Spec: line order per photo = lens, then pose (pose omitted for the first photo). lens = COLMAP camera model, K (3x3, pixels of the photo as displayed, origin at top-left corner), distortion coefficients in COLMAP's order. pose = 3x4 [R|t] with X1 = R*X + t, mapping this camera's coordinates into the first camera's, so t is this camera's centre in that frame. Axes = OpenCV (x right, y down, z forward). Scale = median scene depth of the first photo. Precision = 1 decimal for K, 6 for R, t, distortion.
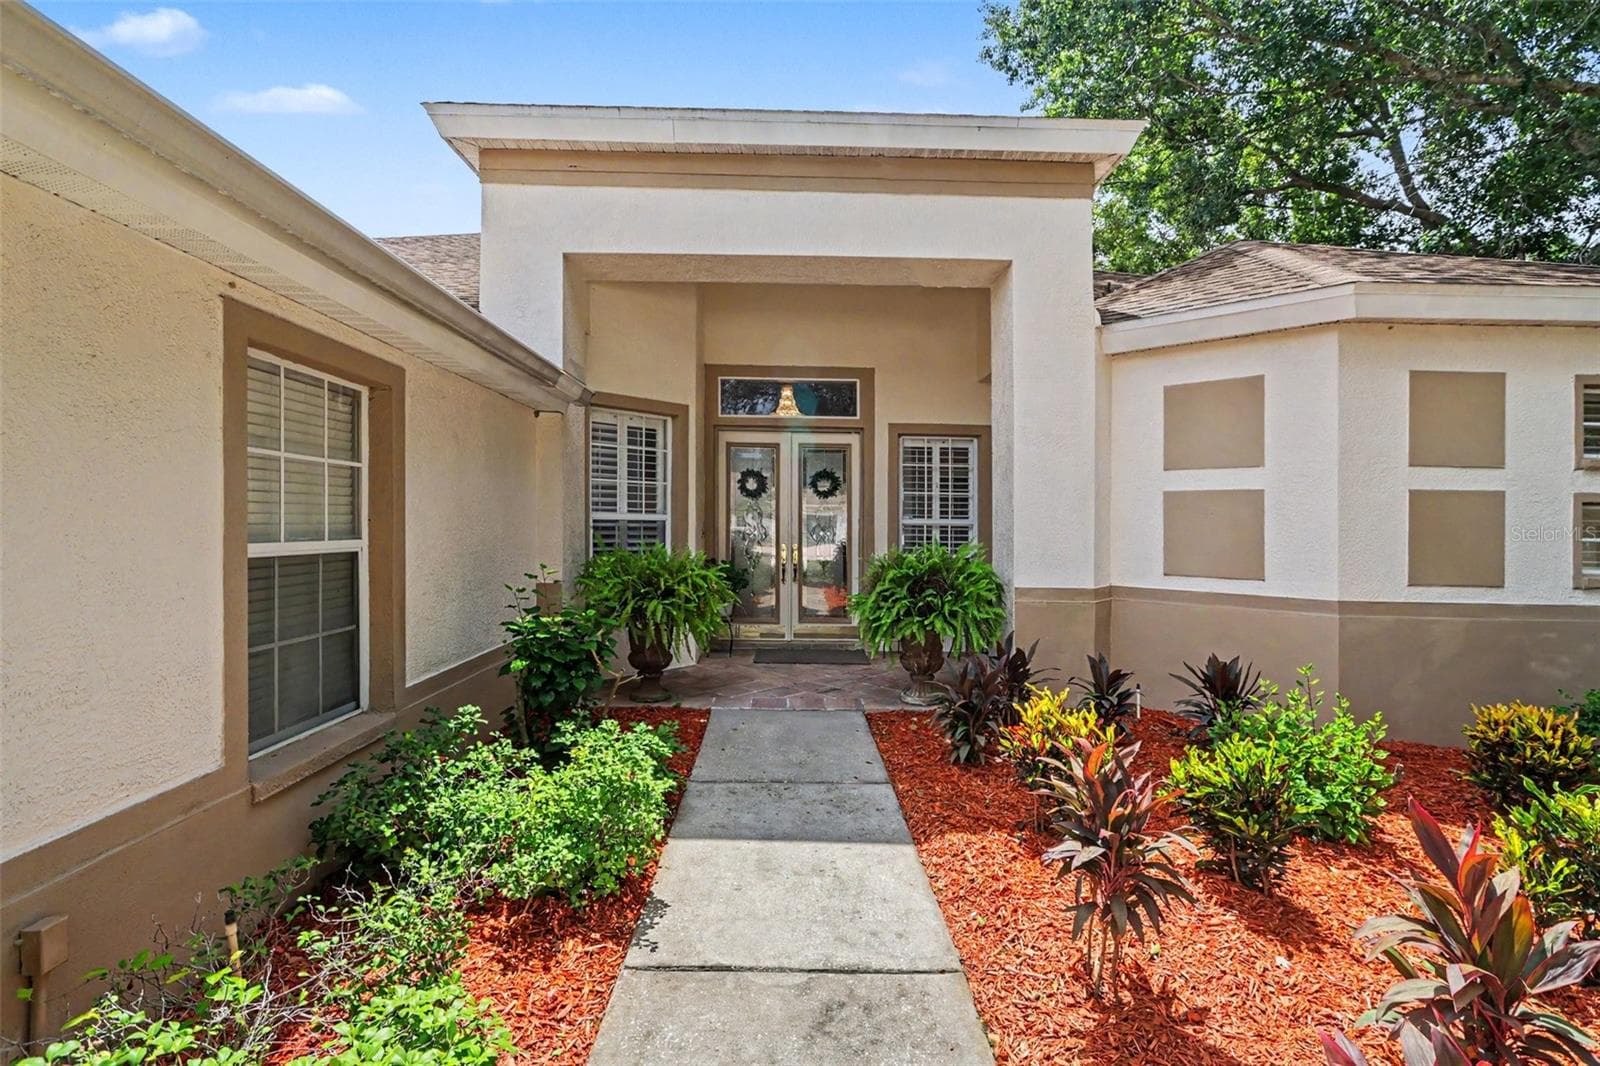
lens RADIAL K [[656.6, 0, 794.8], [0, 656.6, 536.5], [0, 0, 1]] dist [0.000354, 0.000010]
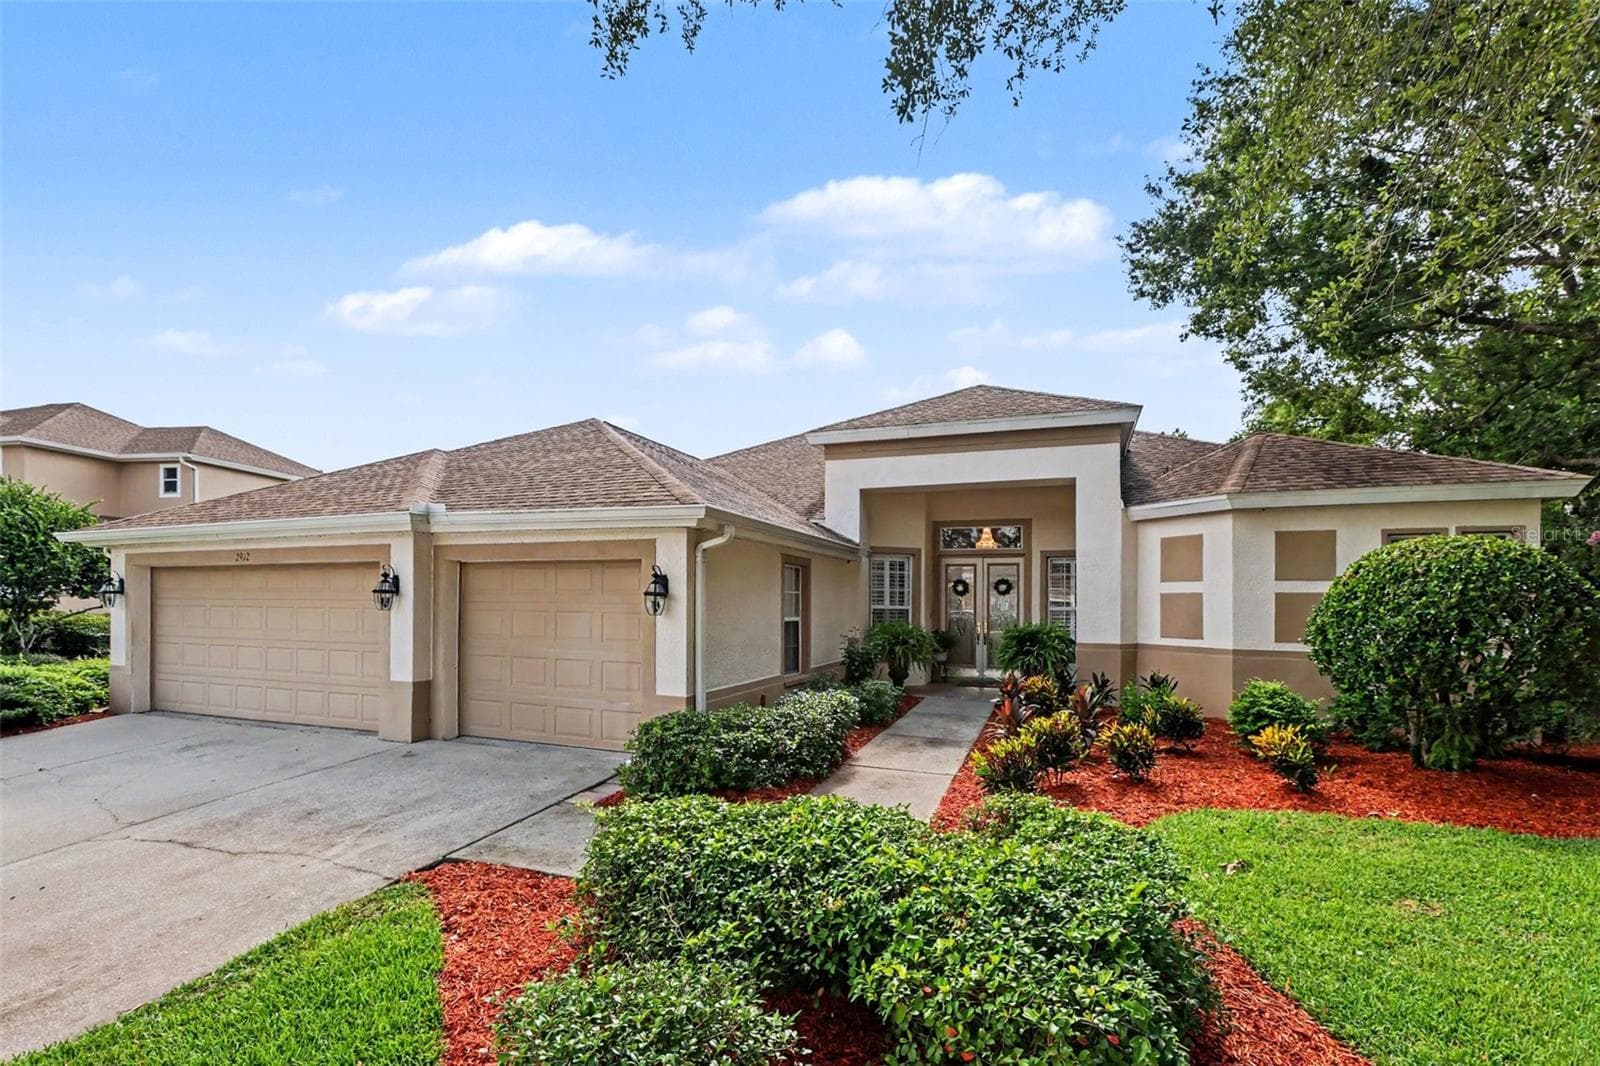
lens RADIAL K [[745.7, 0, 796.9], [0, 745.7, 620.4], [0, 0, 1]] dist [0.000659, 0.000923]
pose [[0.922095, 0.002462, -0.386955, 0.394672], [-0.003528, 0.999992, -0.002045, 0.016306], [0.386947, 0.003251, 0.922096, -1.296685]]
